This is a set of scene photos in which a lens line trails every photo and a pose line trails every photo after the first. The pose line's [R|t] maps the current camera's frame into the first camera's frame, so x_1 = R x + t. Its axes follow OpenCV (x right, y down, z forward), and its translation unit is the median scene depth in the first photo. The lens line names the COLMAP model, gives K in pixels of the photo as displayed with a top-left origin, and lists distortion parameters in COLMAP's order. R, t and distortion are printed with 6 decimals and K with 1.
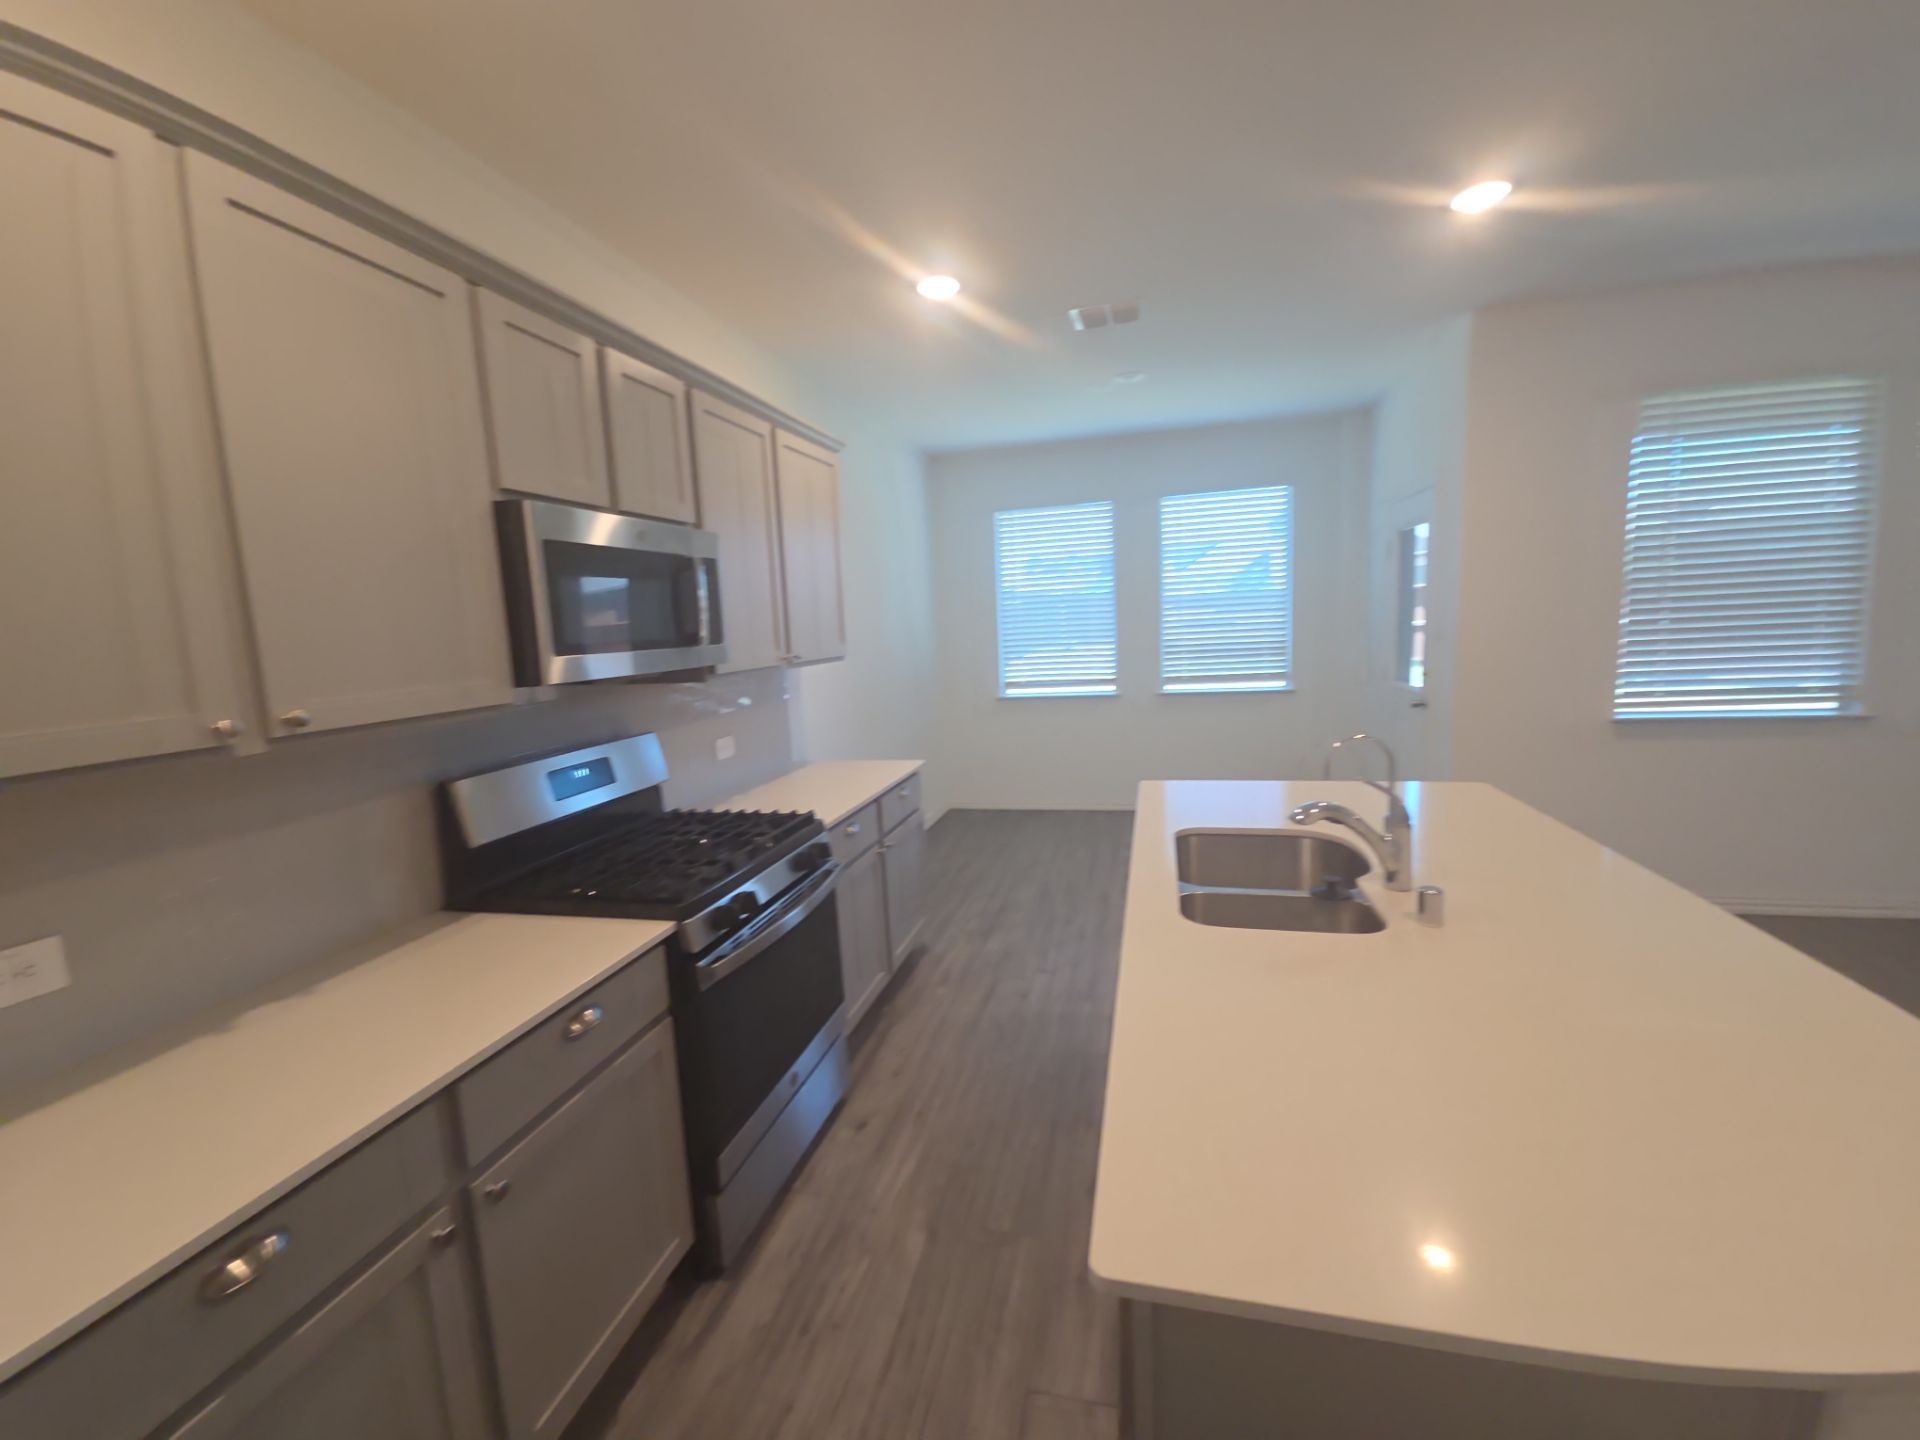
lens RADIAL K [[783.6, 0, 953.0], [0, 783.6, 720.4], [0, 0, 1]] dist [0.009975, -0.003590]
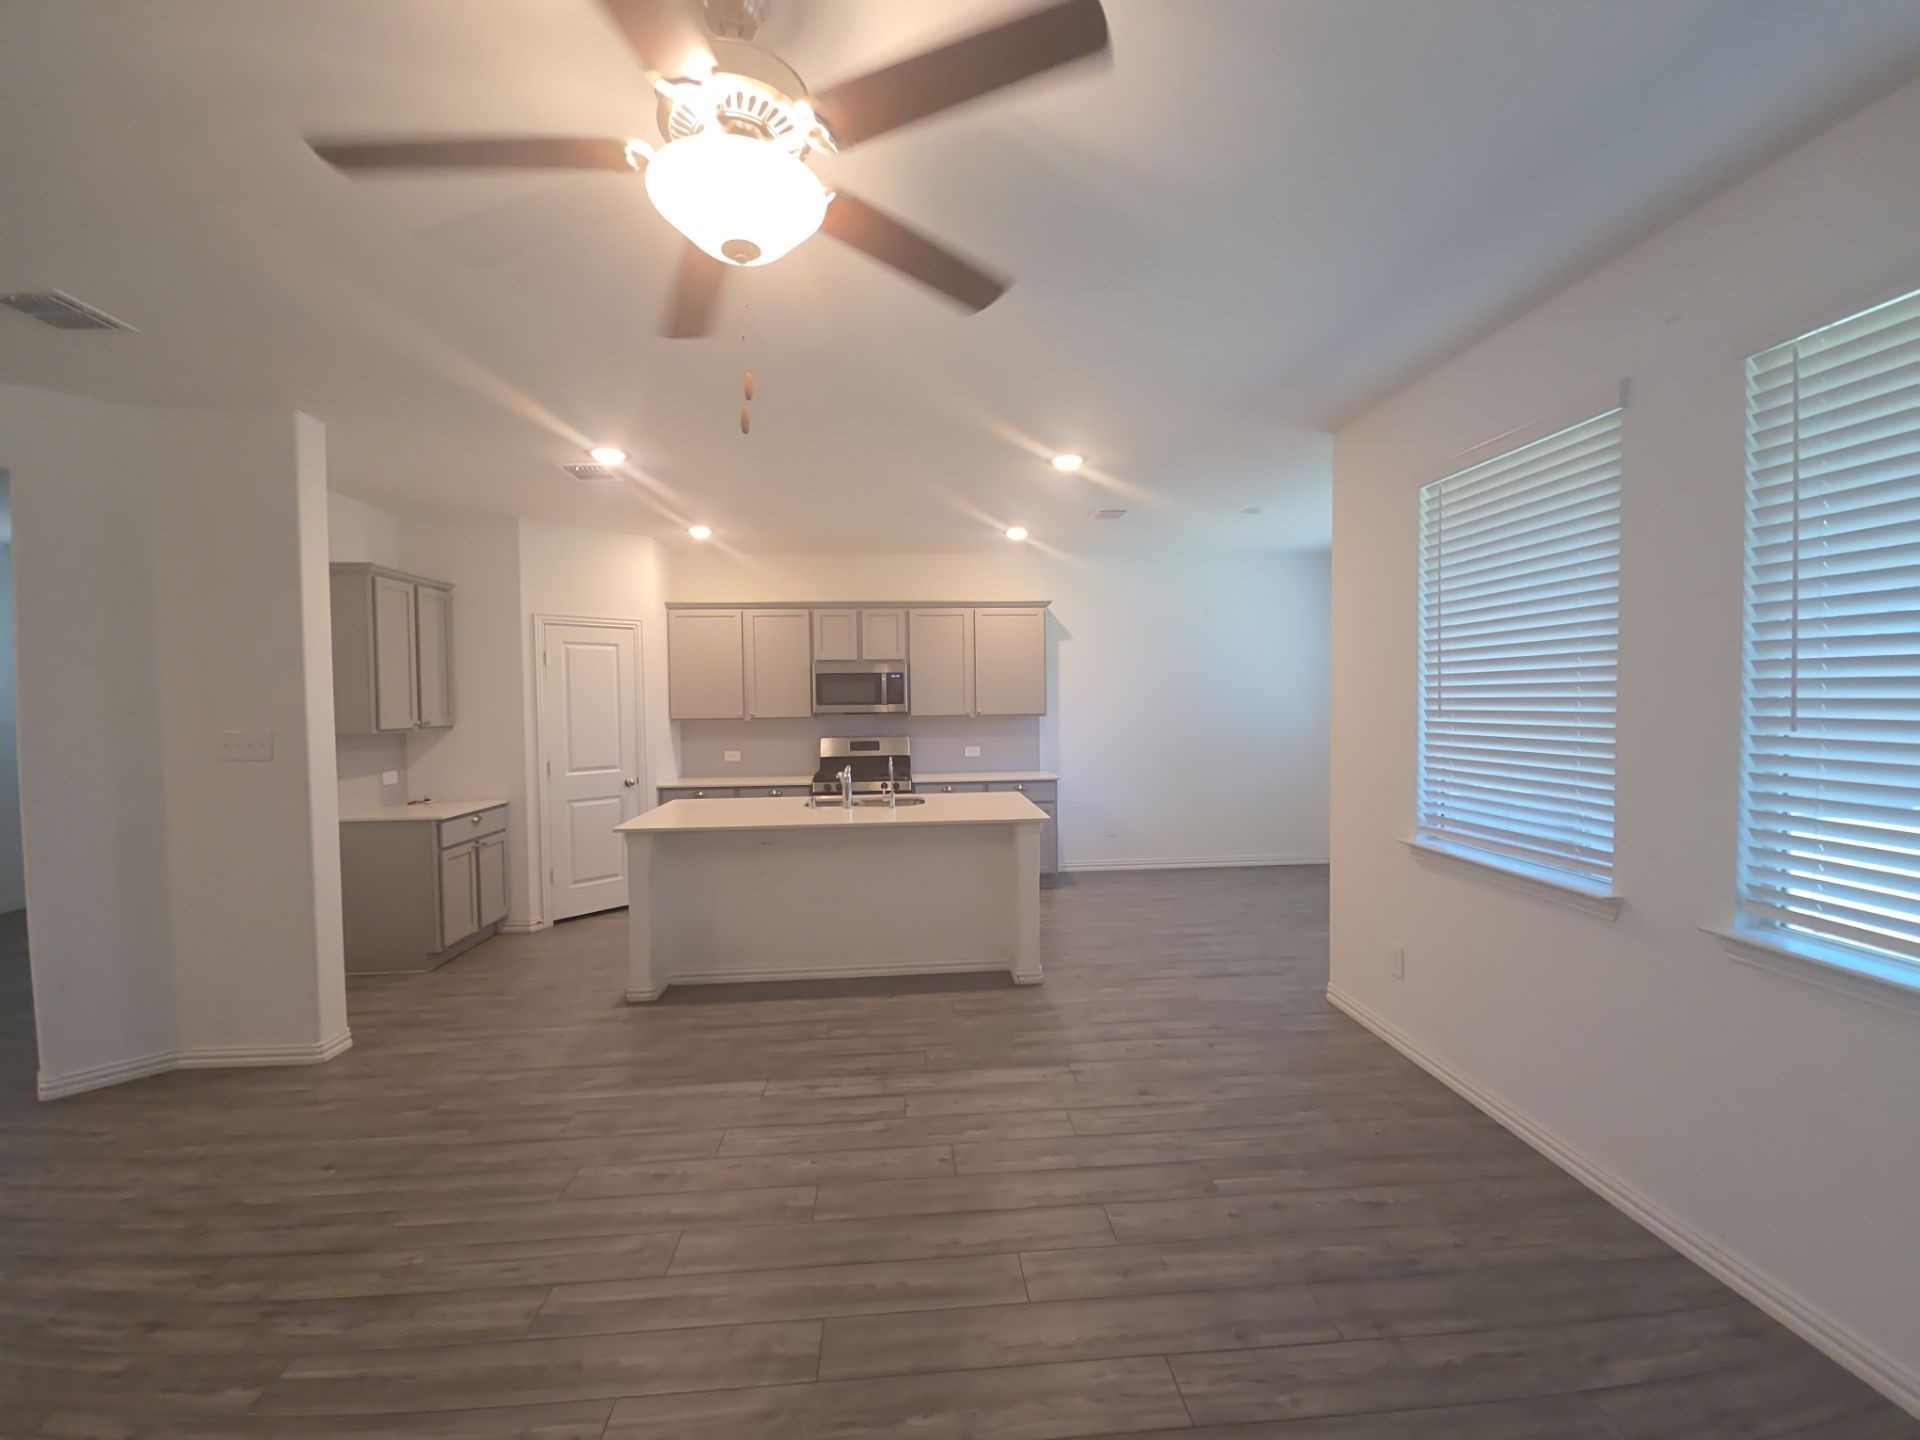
lens RADIAL K [[783.6, 0, 951.4], [0, 783.6, 726.1], [0, 0, 1]] dist [0.009975, -0.003590]
pose [[0.311033, 0.081115, -0.946931, 1.588177], [-0.122763, 0.991433, 0.044604, -0.113364], [0.942437, 0.102375, 0.318327, 0.225939]]
